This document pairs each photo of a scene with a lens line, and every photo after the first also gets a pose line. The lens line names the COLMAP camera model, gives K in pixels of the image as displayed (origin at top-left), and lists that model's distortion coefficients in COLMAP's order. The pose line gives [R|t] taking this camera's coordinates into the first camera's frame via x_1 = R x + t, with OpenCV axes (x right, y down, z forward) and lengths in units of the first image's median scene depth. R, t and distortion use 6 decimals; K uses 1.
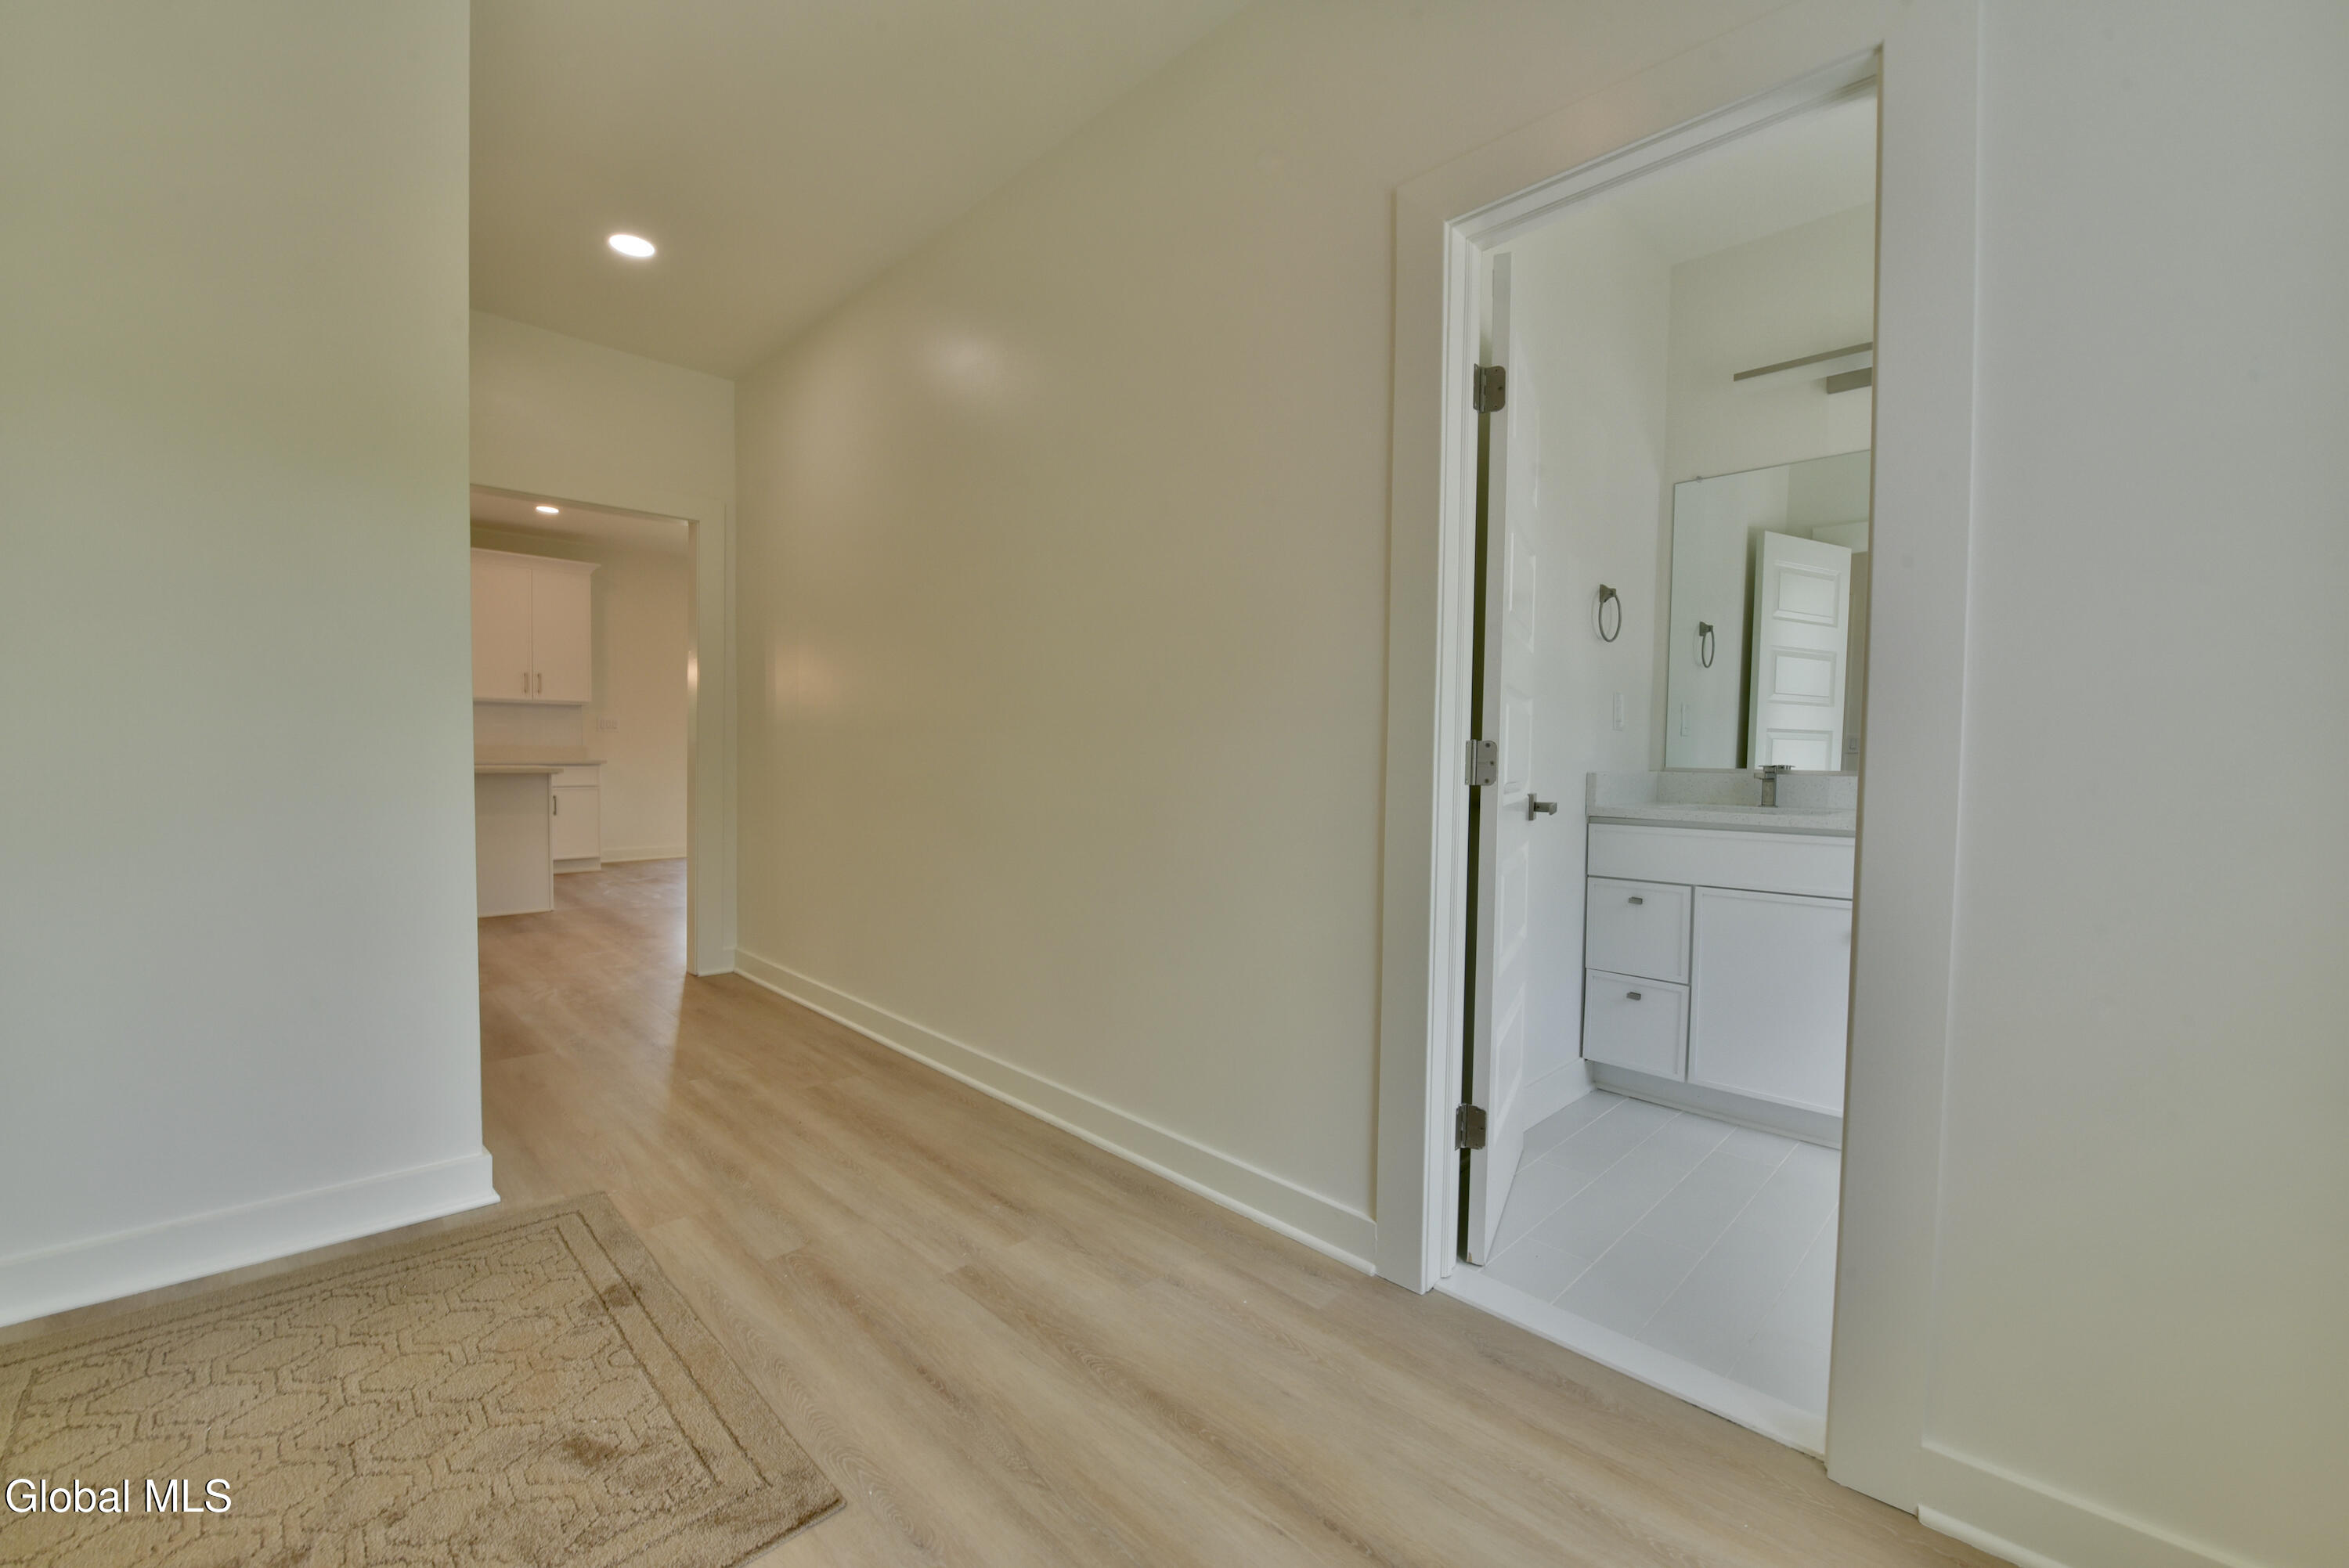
lens RADIAL K [[940.1, 0, 1174.5], [0, 940.1, 784.0], [0, 0, 1]] dist [-0.021081, 0.000105]
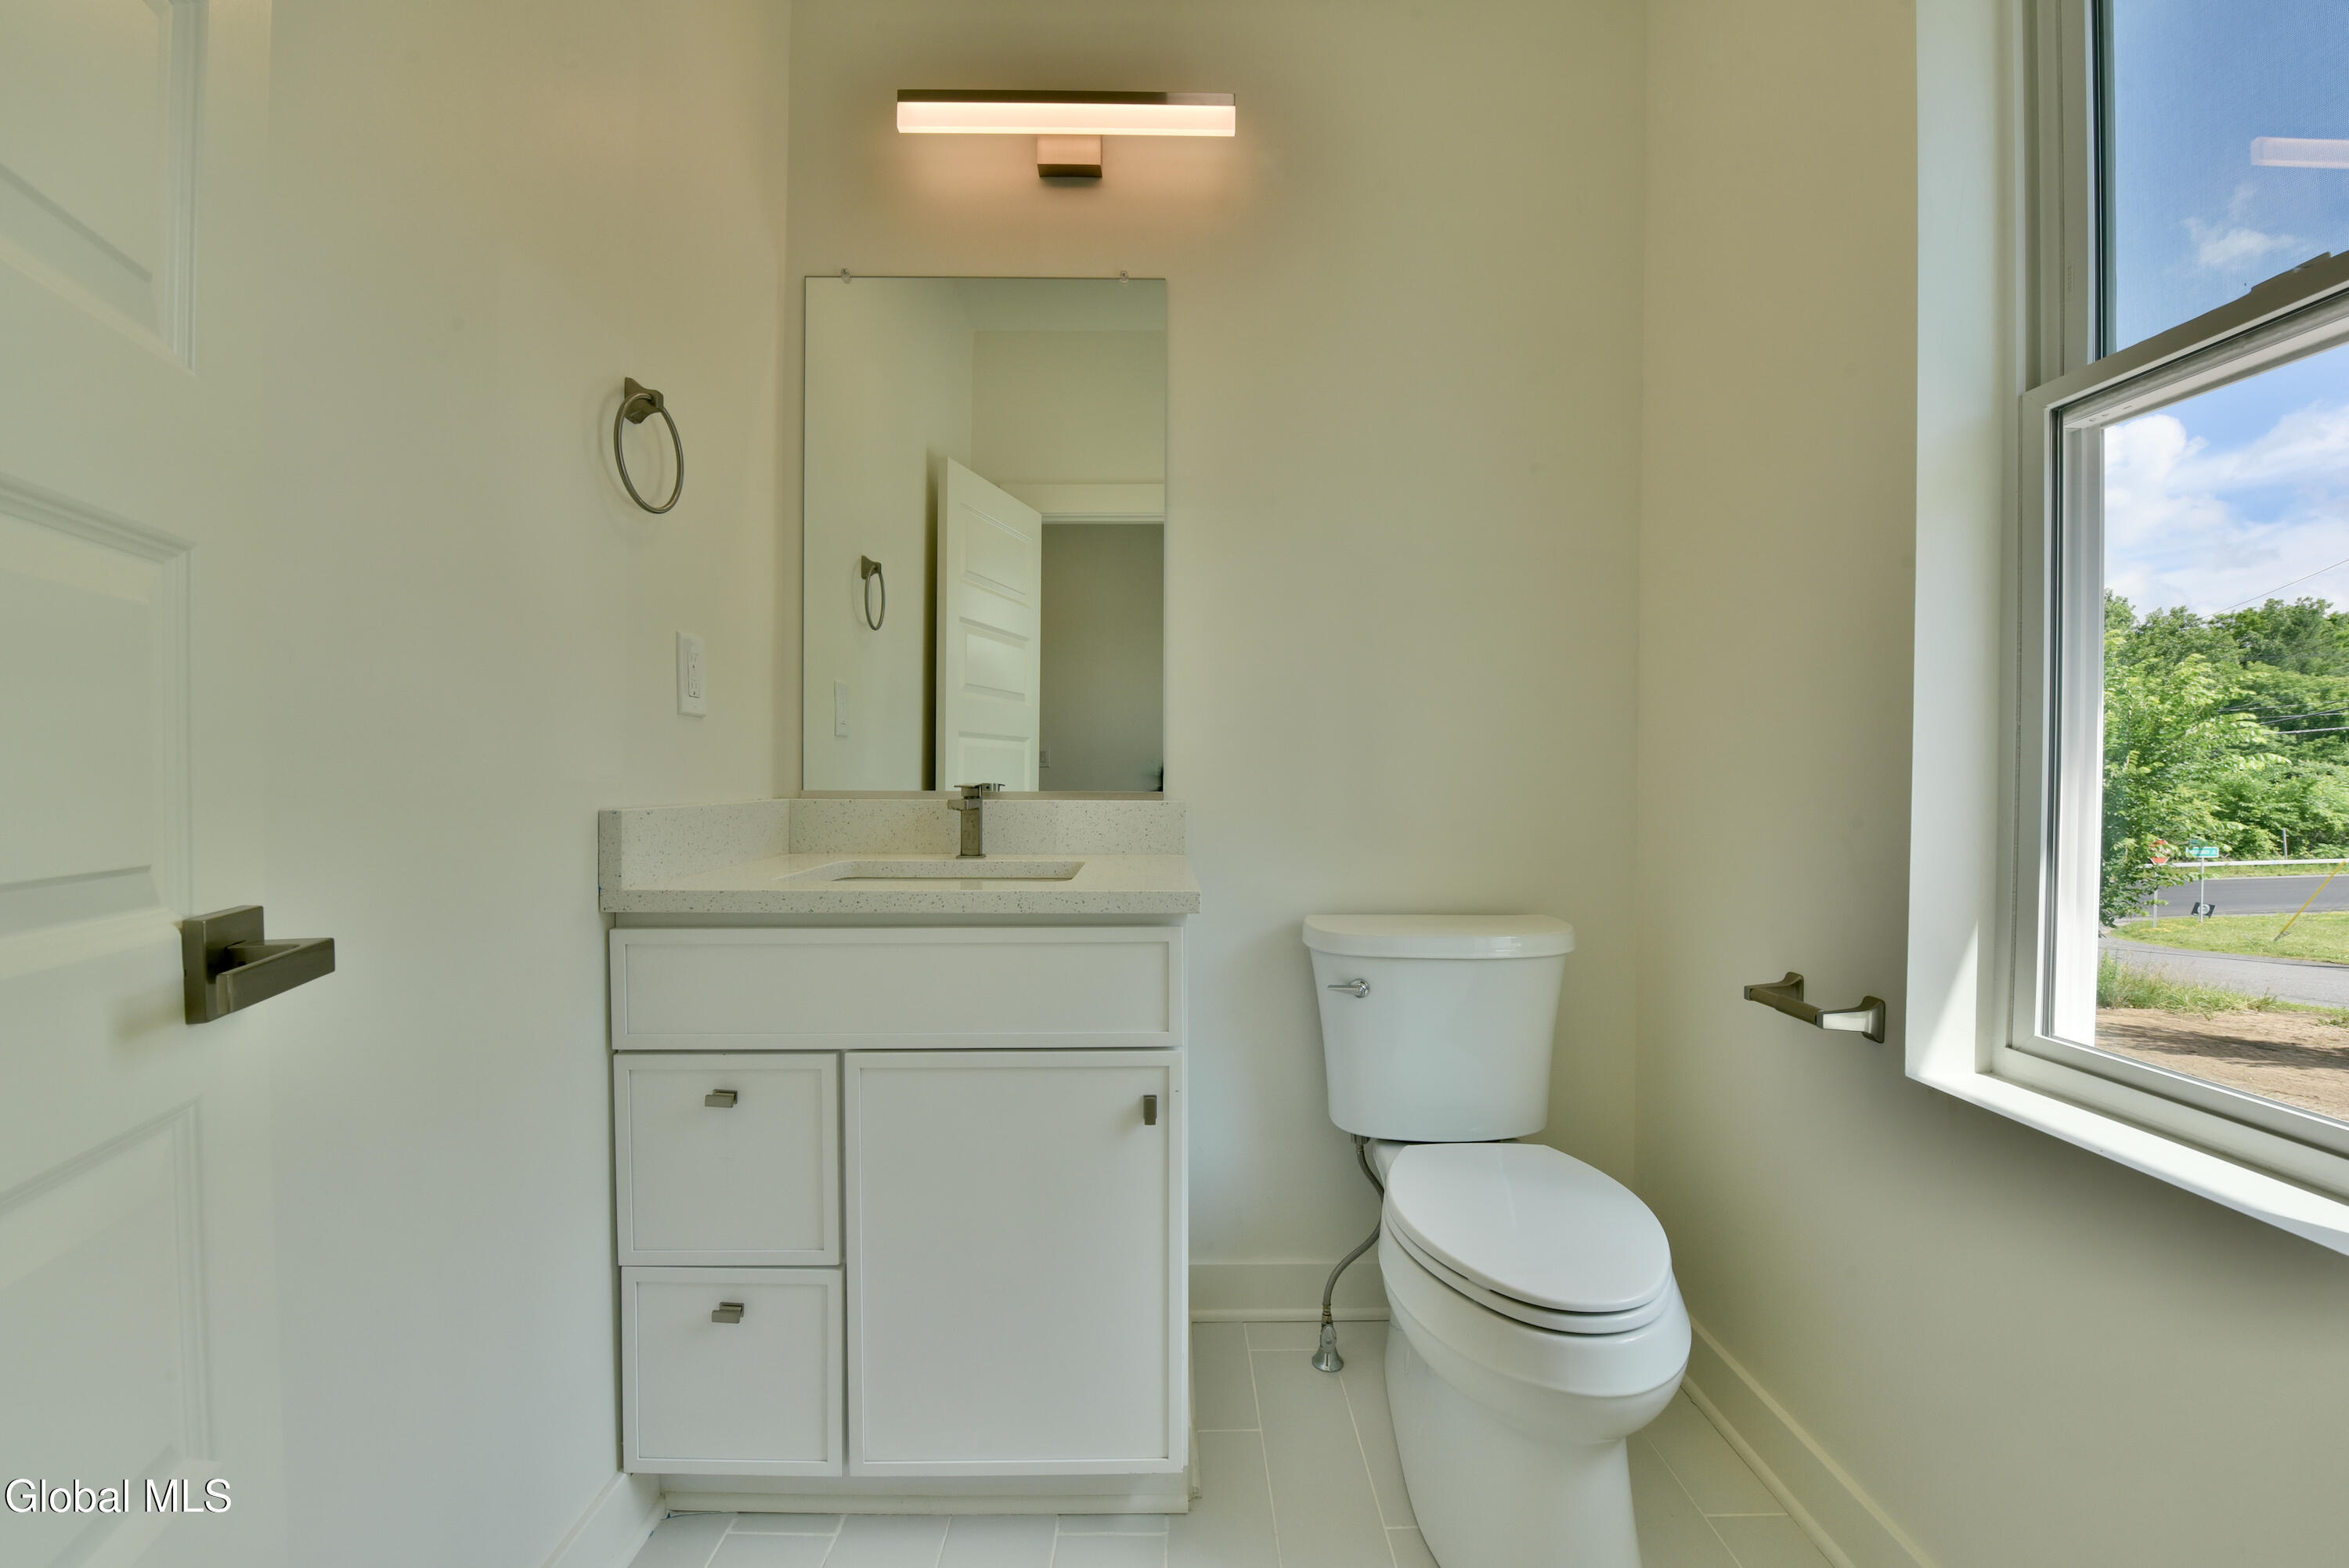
lens RADIAL K [[940.1, 0, 1174.5], [0, 940.1, 784.0], [0, 0, 1]] dist [-0.021081, 0.000105]
pose [[0.695787, -0.020949, 0.717942, 0.318277], [0.032685, 0.999463, -0.002513, -0.014940], [-0.717504, 0.025214, 0.696098, 0.519810]]
